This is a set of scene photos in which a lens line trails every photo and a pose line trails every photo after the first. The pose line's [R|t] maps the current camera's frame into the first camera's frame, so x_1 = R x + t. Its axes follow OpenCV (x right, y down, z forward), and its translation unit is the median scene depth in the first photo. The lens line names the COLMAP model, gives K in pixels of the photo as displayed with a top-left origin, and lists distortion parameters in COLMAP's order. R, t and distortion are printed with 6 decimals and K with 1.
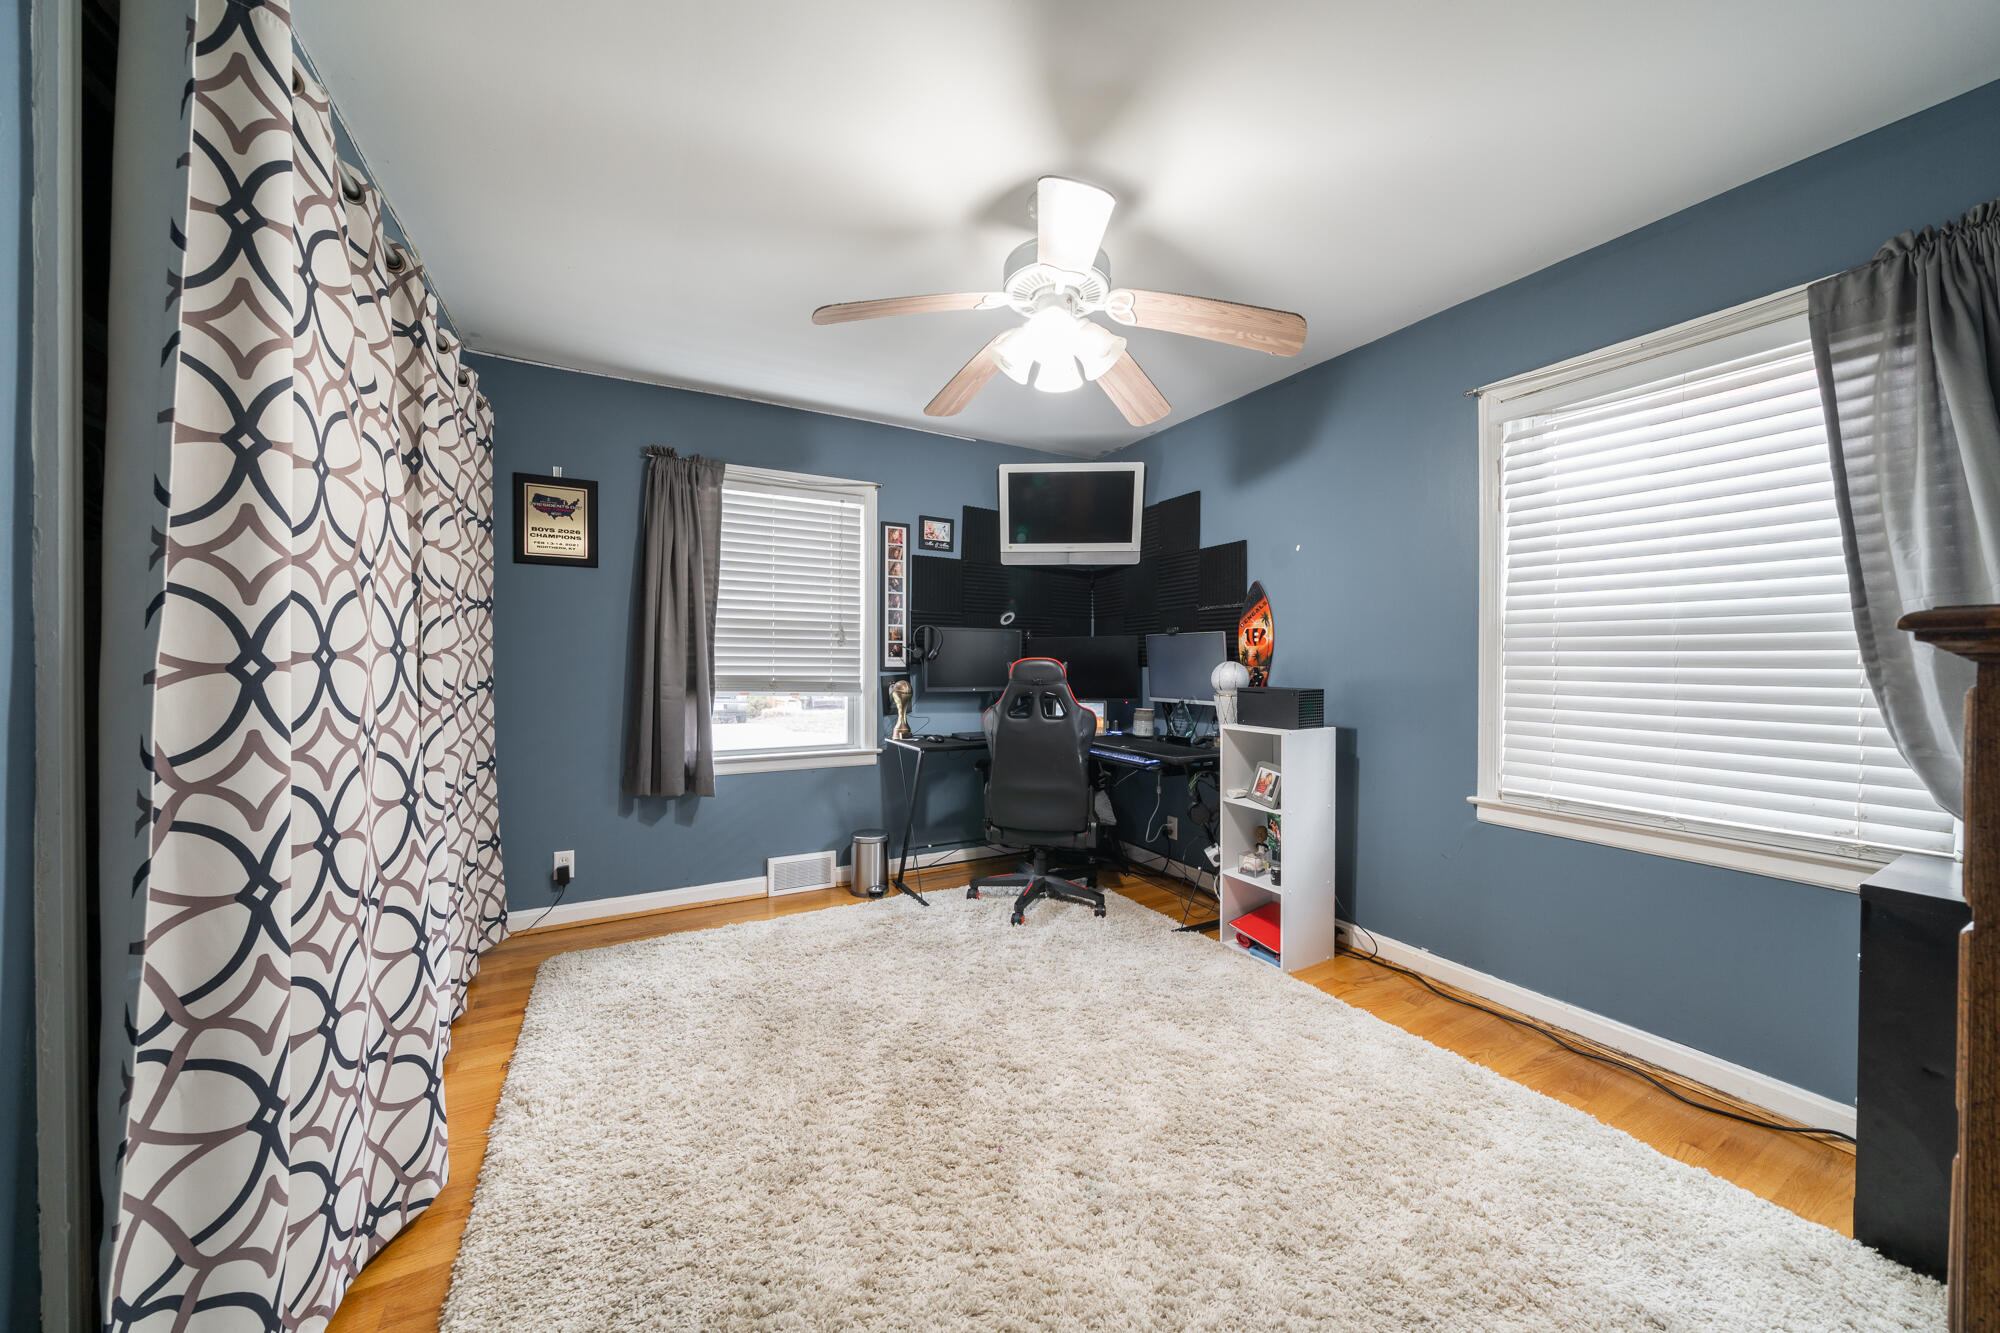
lens RADIAL K [[689.5, 0, 1002.4], [0, 689.5, 664.0], [0, 0, 1]] dist [-0.001531, -0.000102]
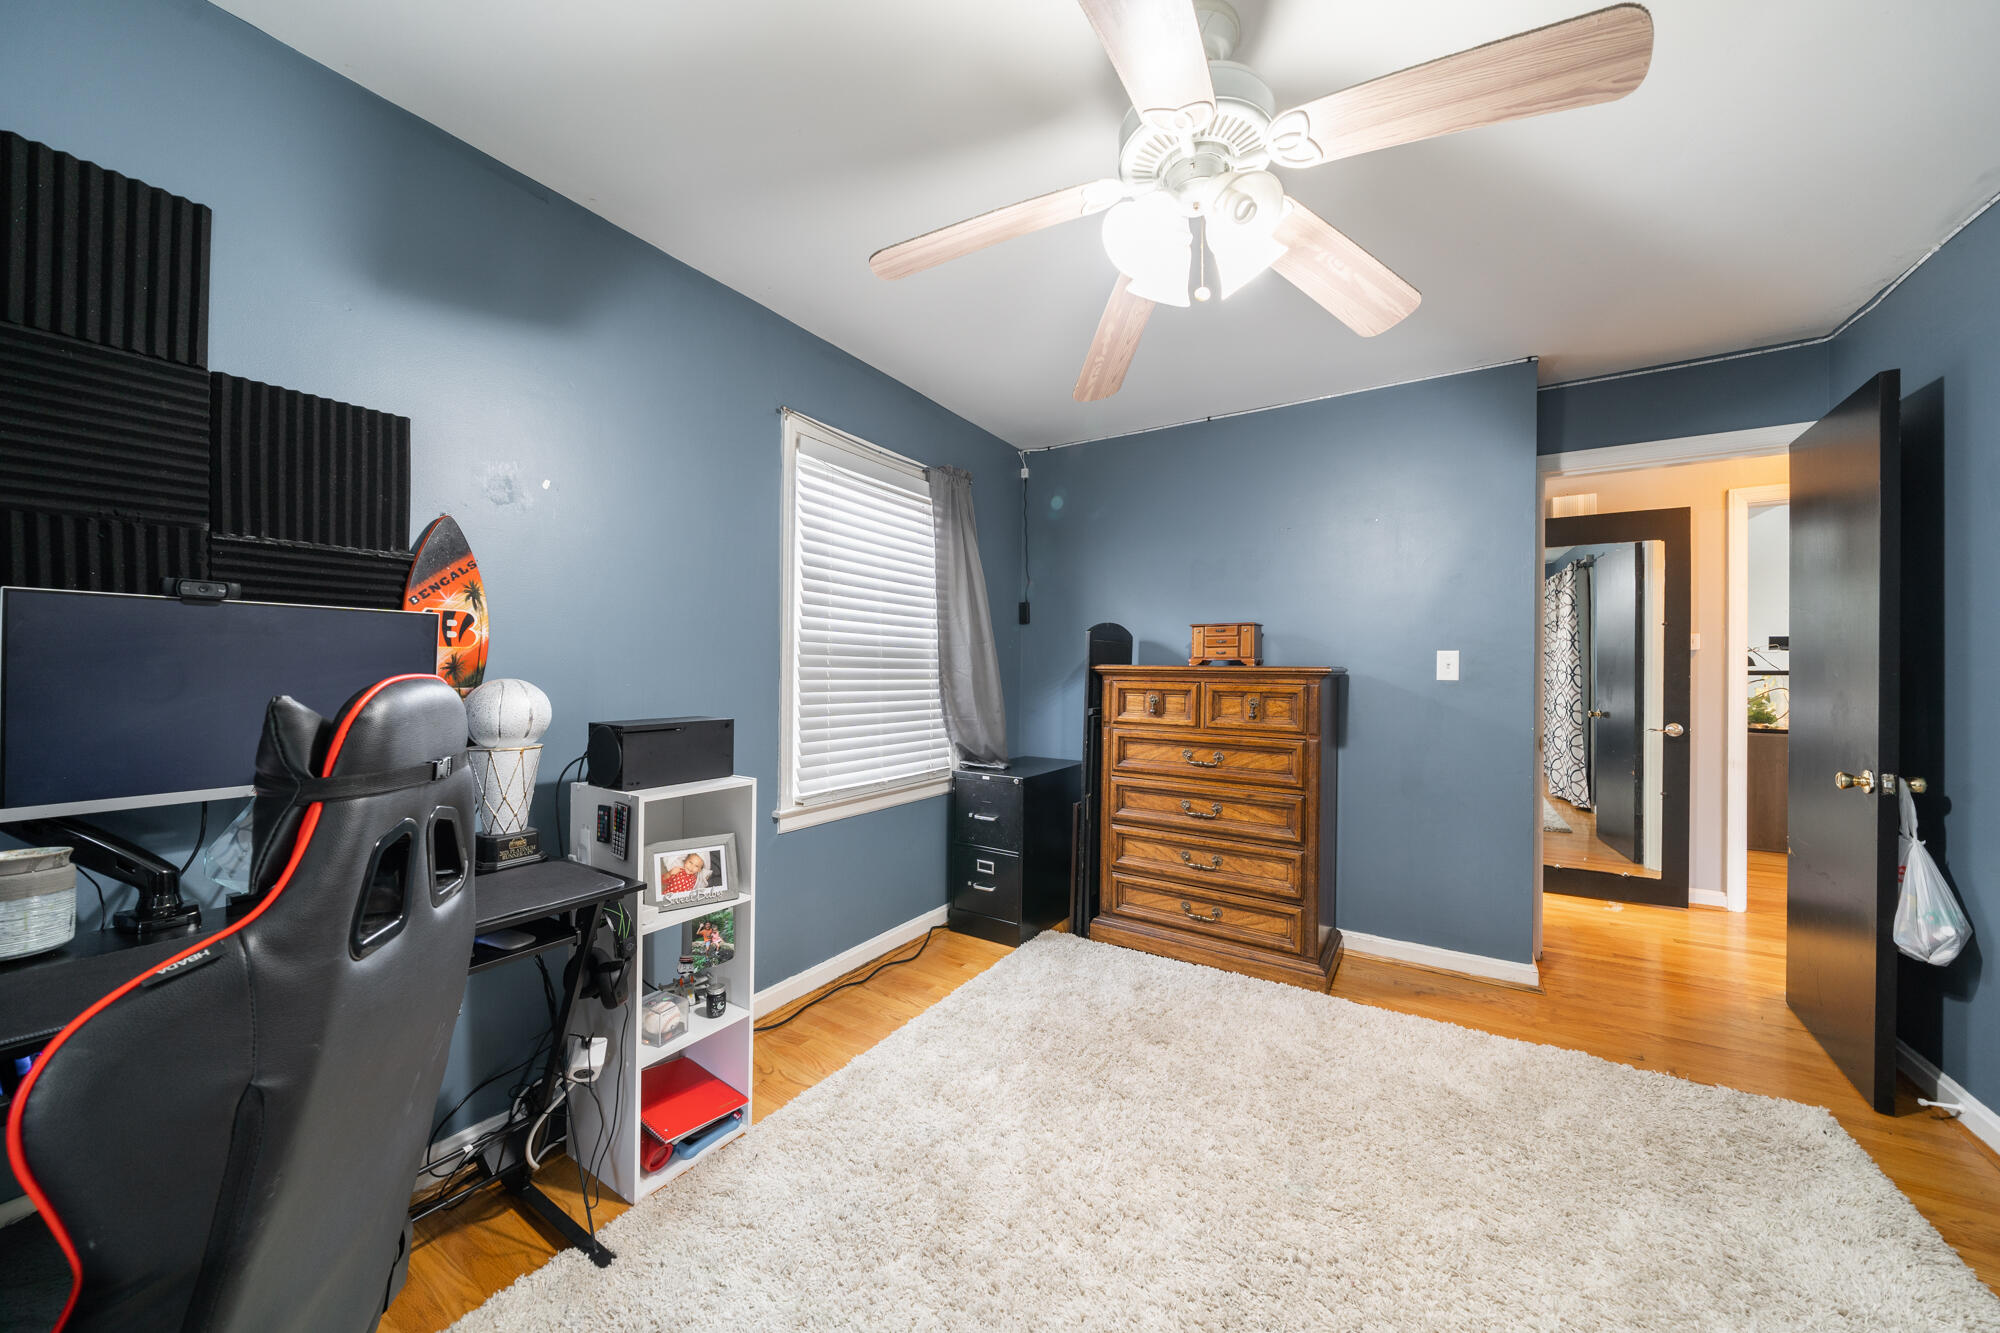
lens RADIAL K [[689.5, 0, 1001.7], [0, 689.5, 672.3], [0, 0, 1]] dist [-0.001531, -0.000102]
pose [[-0.492014, -0.004548, 0.870575, -0.360021], [-0.001393, 0.999989, 0.004437, -0.014861], [-0.870586, 0.000970, -0.492015, 1.247363]]
